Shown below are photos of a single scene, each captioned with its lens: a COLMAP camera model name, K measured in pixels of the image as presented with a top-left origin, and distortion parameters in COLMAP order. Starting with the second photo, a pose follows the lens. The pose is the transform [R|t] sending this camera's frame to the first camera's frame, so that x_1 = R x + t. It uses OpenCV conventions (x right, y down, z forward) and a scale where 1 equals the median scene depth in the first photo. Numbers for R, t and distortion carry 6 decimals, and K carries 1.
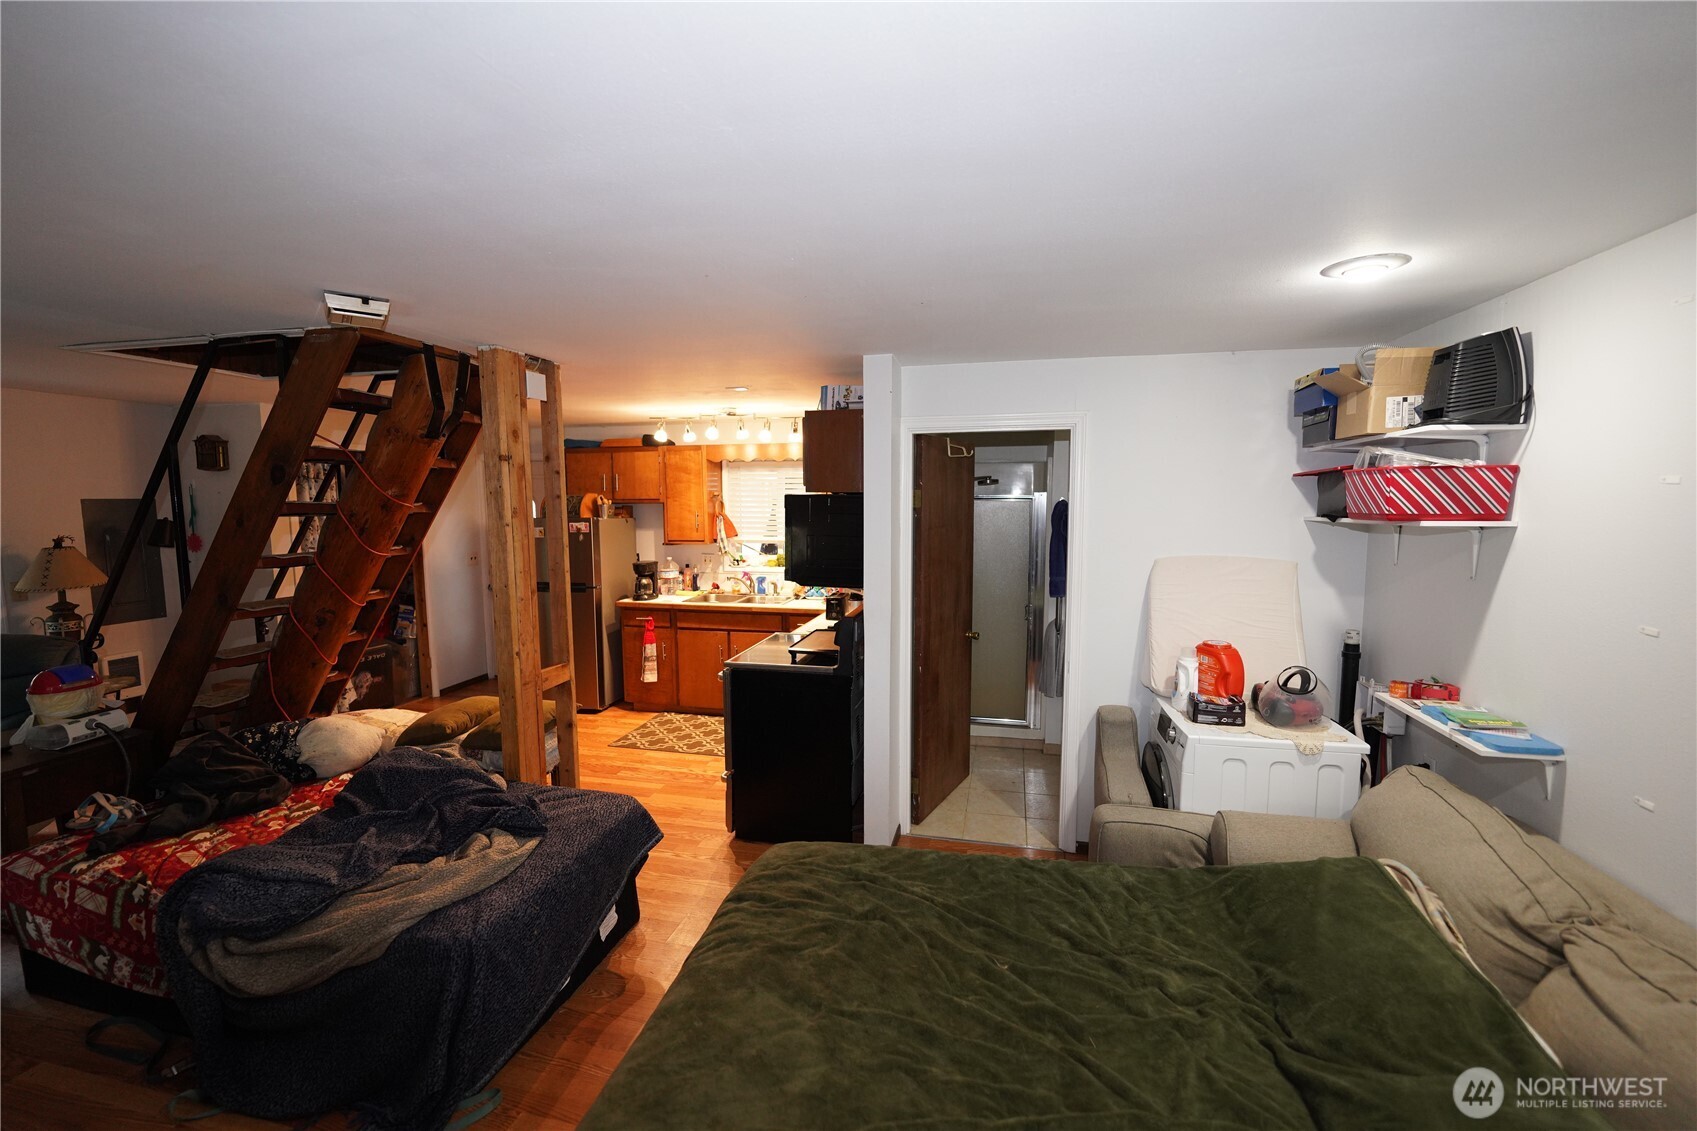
lens RADIAL K [[692.7, 0, 850.0], [0, 692.7, 564.9], [0, 0, 1]] dist [-0.001985, -0.000077]
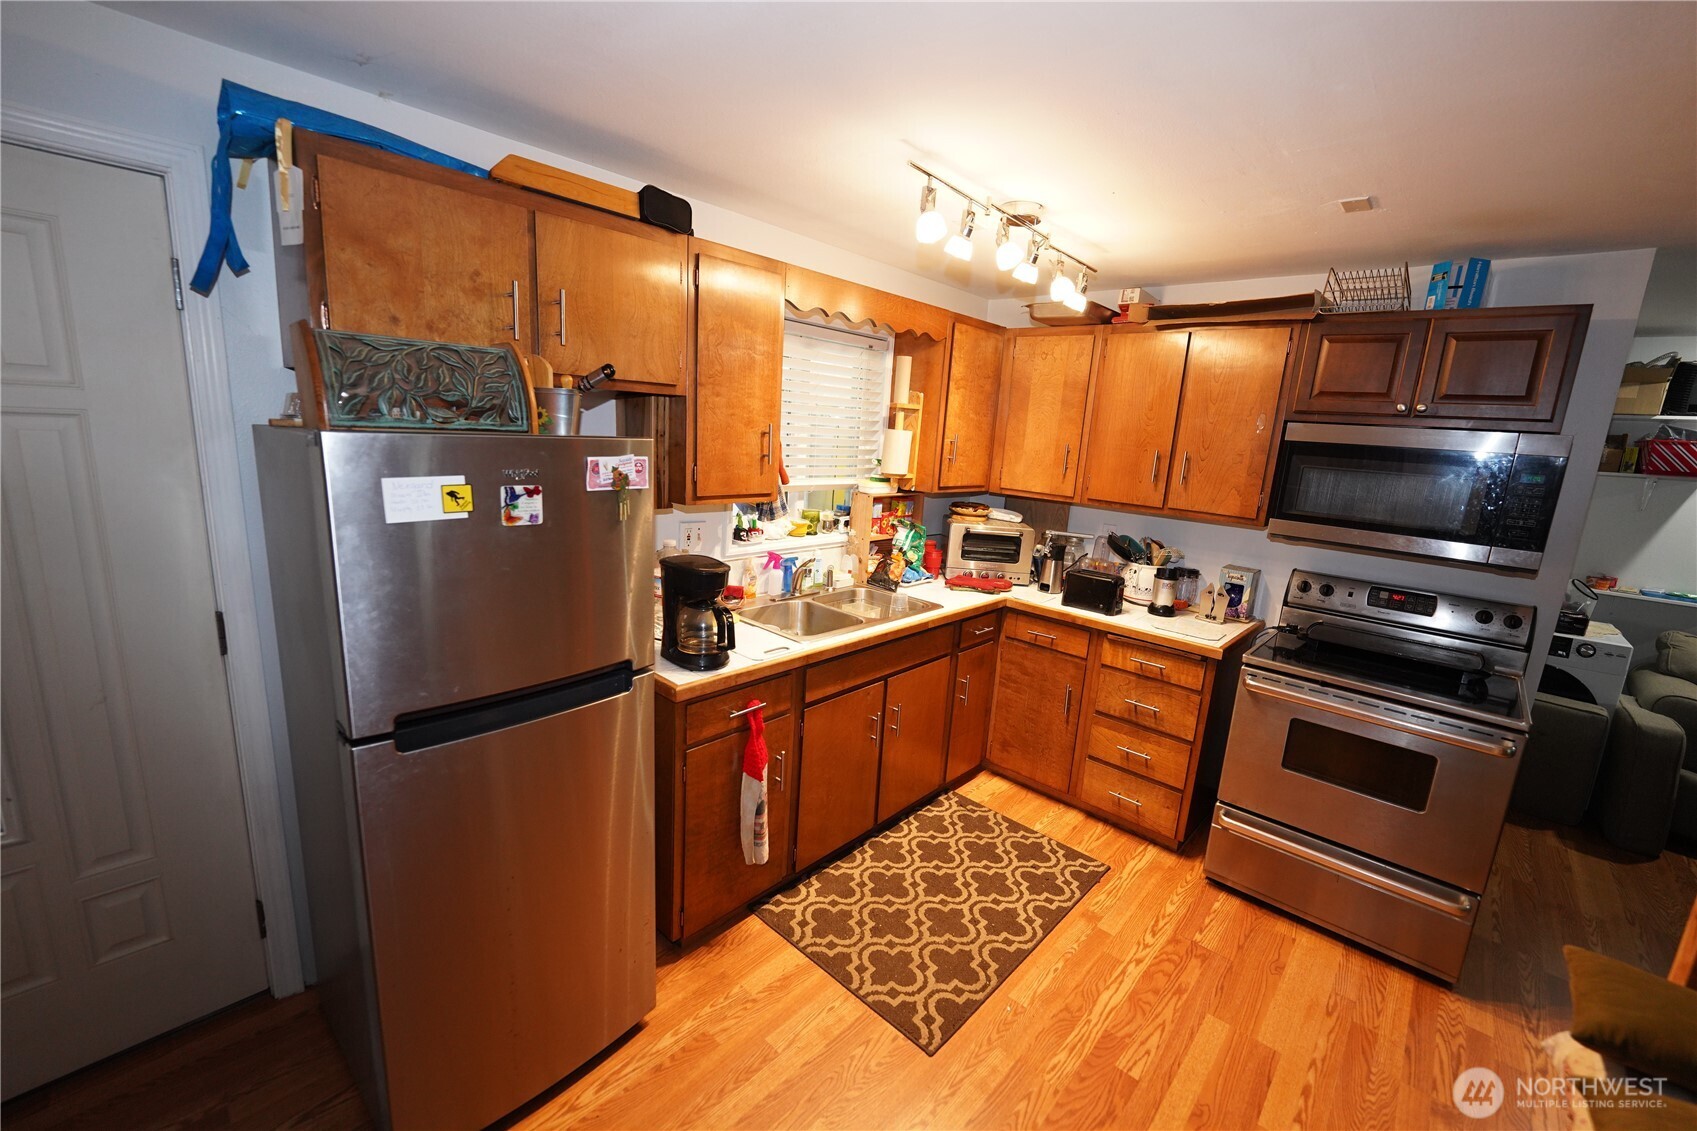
lens RADIAL K [[692.7, 0, 848.3], [0, 692.7, 566.2], [0, 0, 1]] dist [-0.001985, -0.000077]
pose [[0.483318, -0.141841, 0.863878, -0.603508], [0.028659, 0.988822, 0.146322, -0.056110], [-0.874976, -0.045962, 0.481980, 0.792398]]
